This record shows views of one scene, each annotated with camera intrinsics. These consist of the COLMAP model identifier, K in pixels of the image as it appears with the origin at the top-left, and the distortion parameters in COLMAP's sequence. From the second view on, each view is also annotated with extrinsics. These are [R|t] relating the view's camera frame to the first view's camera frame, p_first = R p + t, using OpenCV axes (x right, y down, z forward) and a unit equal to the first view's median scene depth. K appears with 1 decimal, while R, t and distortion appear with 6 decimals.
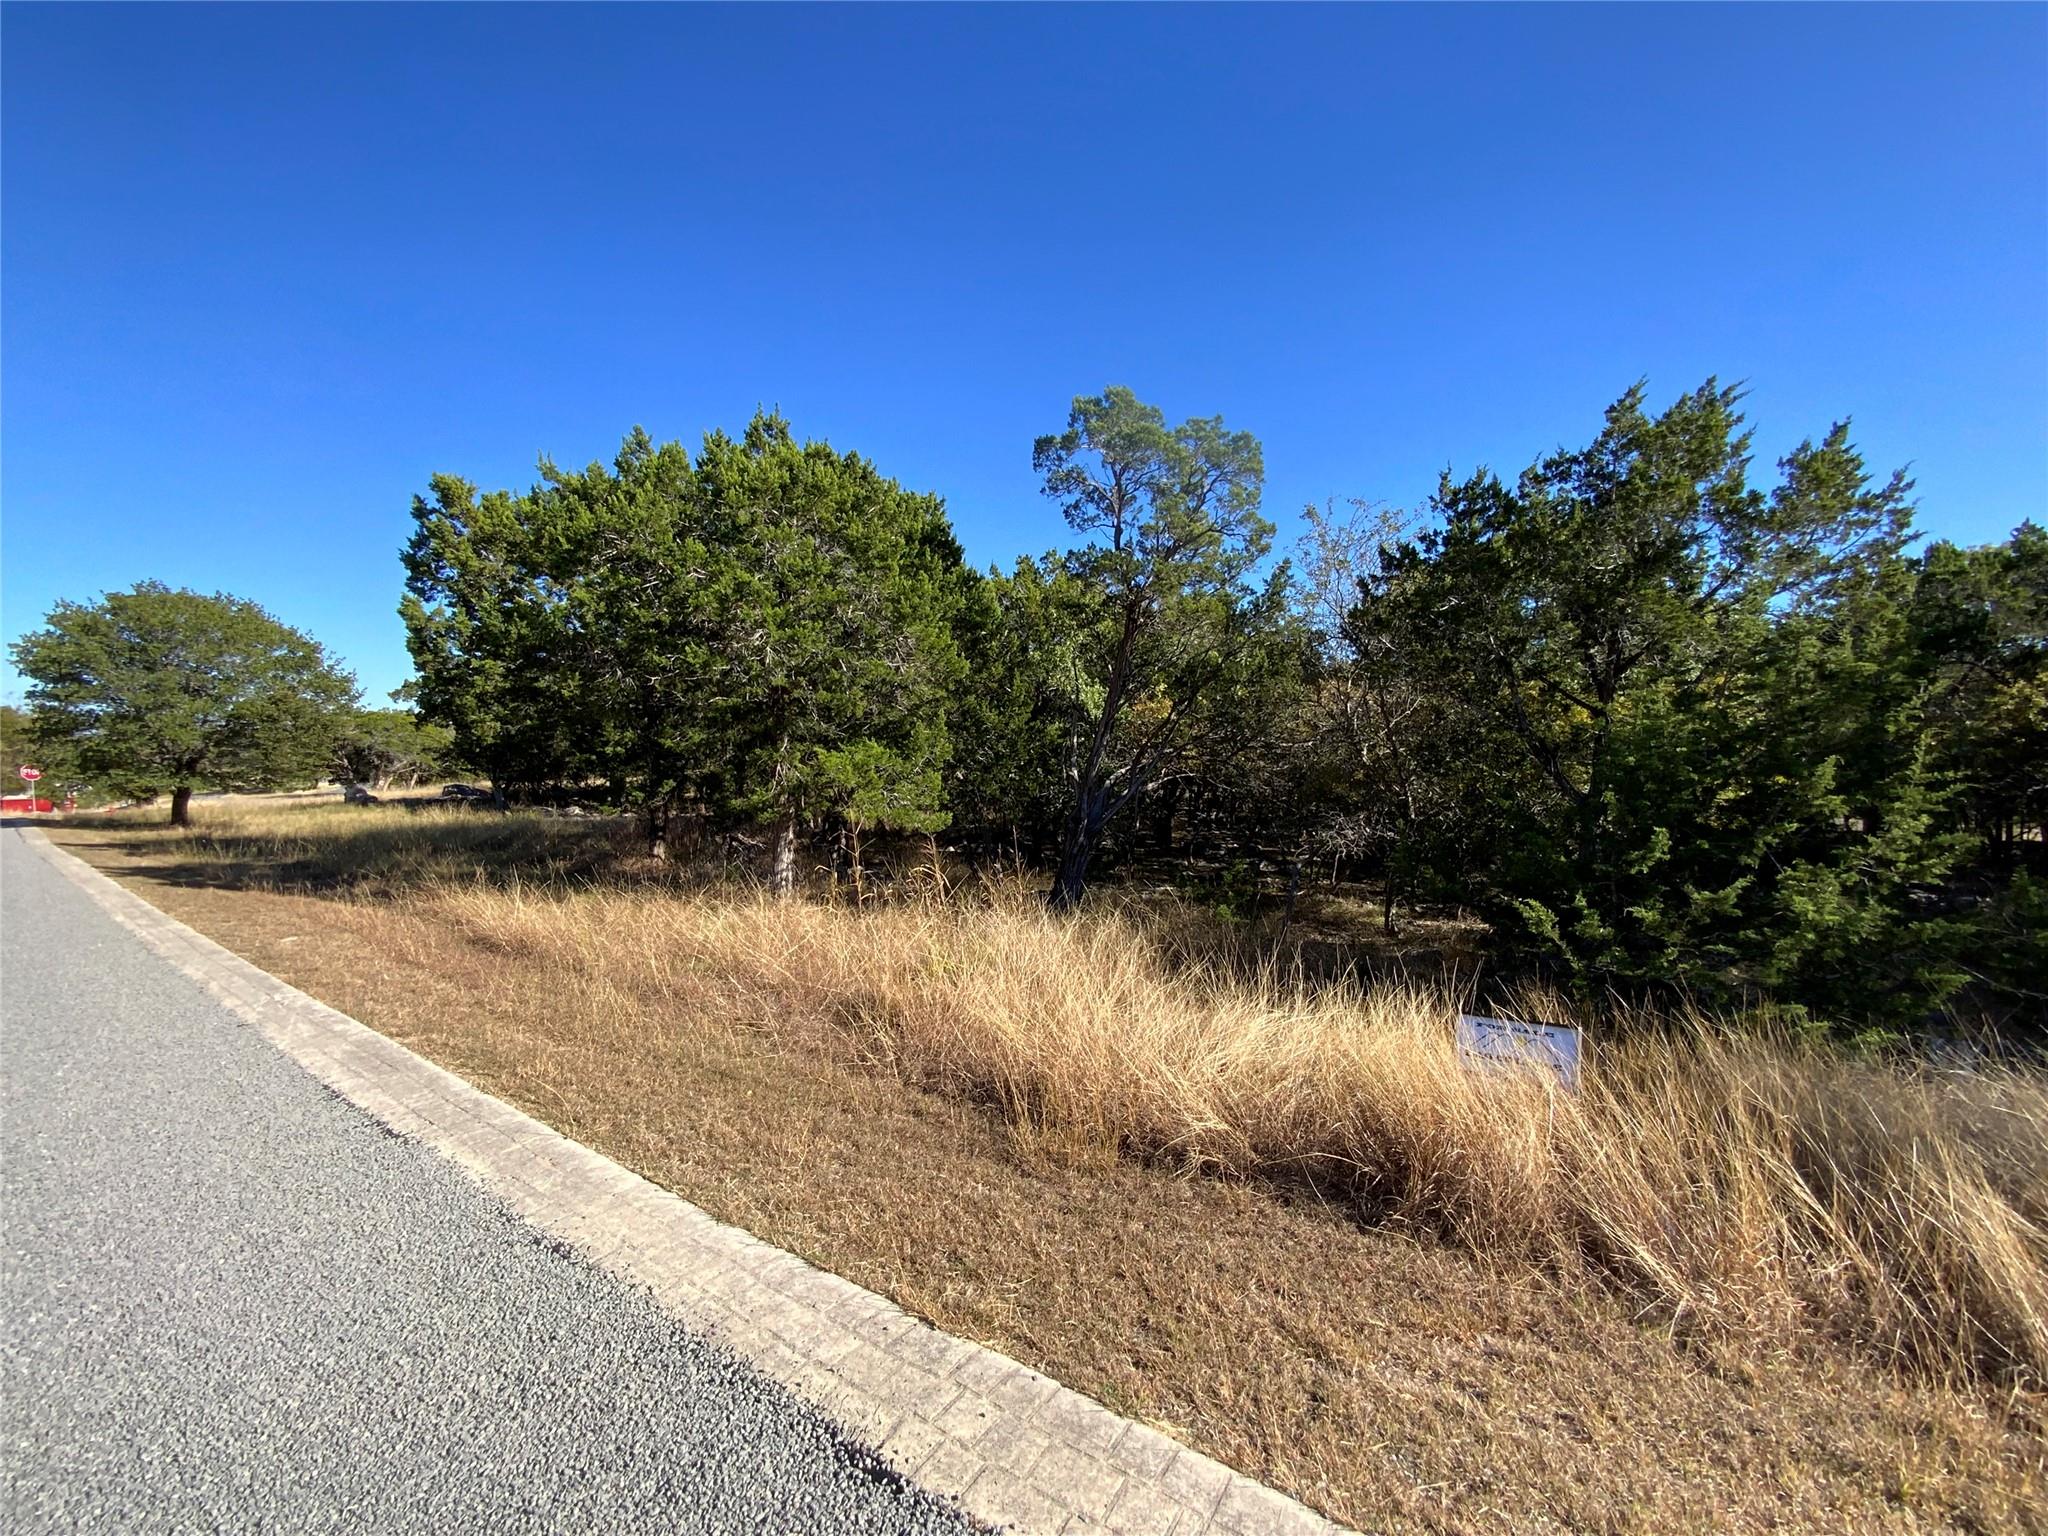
lens RADIAL K [[835.6, 0, 1024.0], [0, 835.6, 768.0], [0, 0, 1]] dist [0.000313, -0.000143]
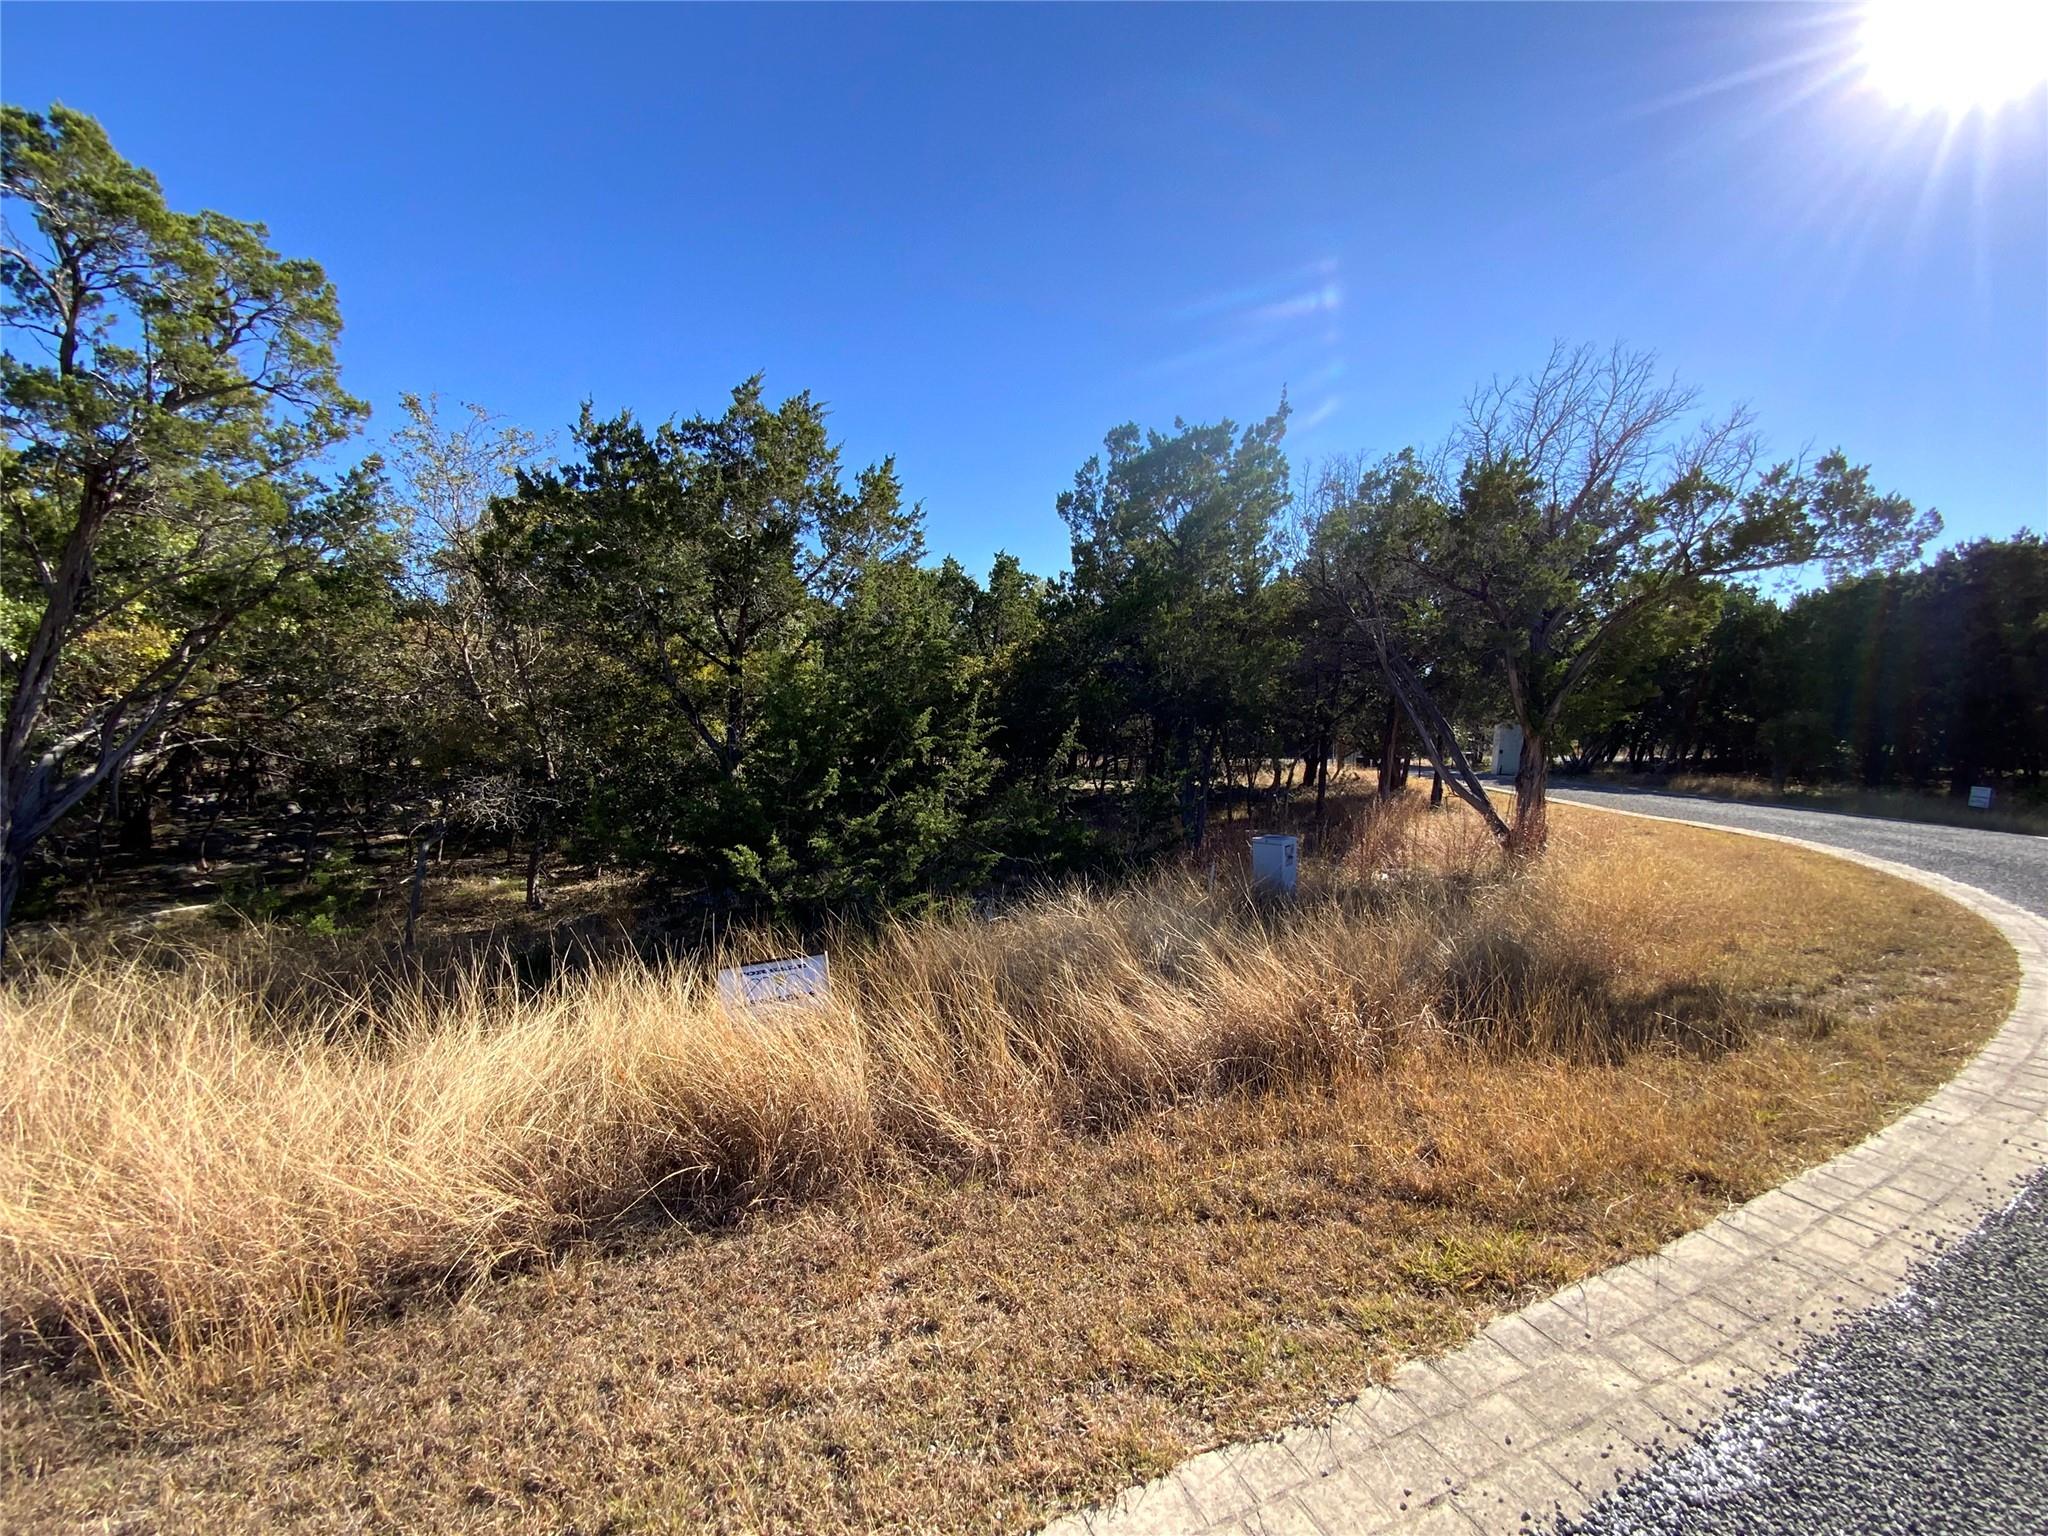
lens RADIAL K [[830.1, 0, 1024.0], [0, 830.1, 768.0], [0, 0, 1]] dist [0.043123, -0.025542]
pose [[0.531284, -0.063187, 0.844834, -0.052737], [0.020012, 0.997873, 0.062048, 0.001942], [-0.846957, -0.016058, 0.531418, 0.088777]]
